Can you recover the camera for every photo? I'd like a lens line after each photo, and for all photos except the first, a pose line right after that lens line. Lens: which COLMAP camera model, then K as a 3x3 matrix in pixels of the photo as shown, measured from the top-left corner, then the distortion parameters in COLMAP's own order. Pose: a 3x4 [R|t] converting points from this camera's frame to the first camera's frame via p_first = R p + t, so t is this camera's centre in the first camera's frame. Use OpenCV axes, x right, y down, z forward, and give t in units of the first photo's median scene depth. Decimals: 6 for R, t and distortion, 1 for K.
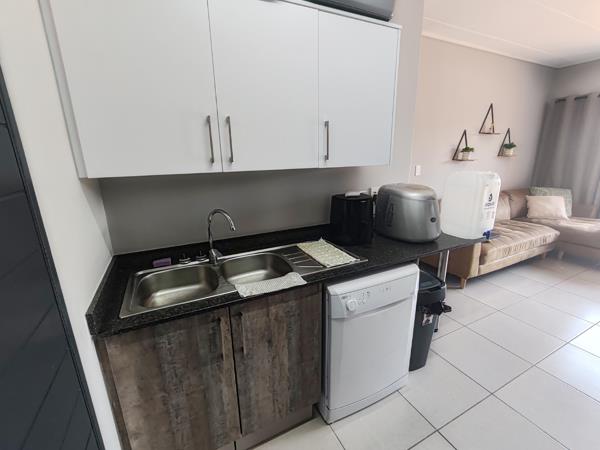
lens RADIAL K [[271.4, 0, 301.2], [0, 271.4, 226.0], [0, 0, 1]] dist [-0.001321, -0.000618]
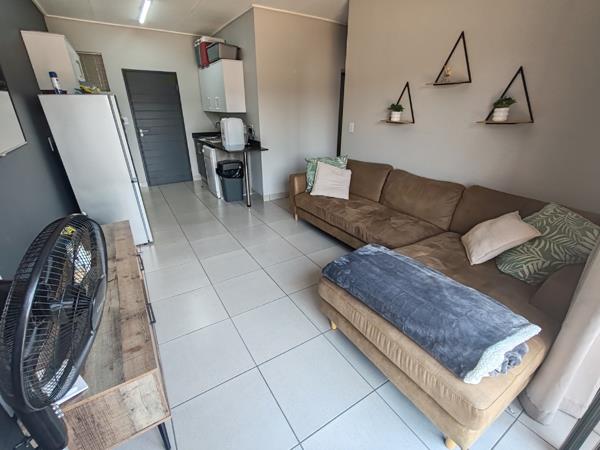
lens RADIAL K [[271.4, 0, 301.2], [0, 271.4, 226.0], [0, 0, 1]] dist [-0.001321, -0.000618]
pose [[0.096236, 0.406488, -0.908574, 1.342748], [-0.273854, 0.888395, 0.368454, -0.171856], [0.956945, 0.213358, 0.196814, 0.580687]]
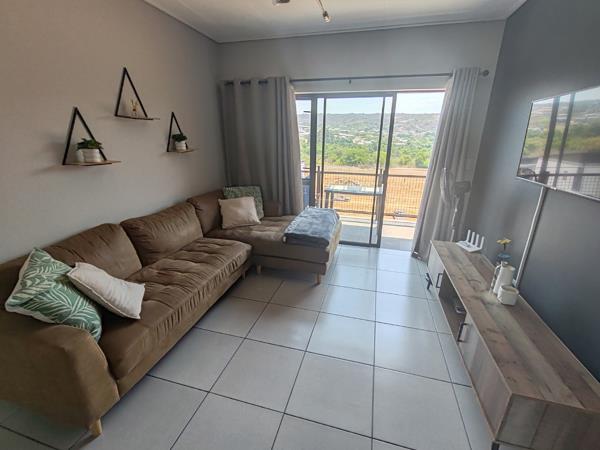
lens RADIAL K [[271.4, 0, 301.2], [0, 271.4, 226.0], [0, 0, 1]] dist [-0.001321, -0.000618]
pose [[0.672423, -0.219473, 0.706879, 0.433260], [0.182879, 0.974681, 0.128656, -0.100794], [-0.717218, 0.042762, 0.695535, 0.279959]]
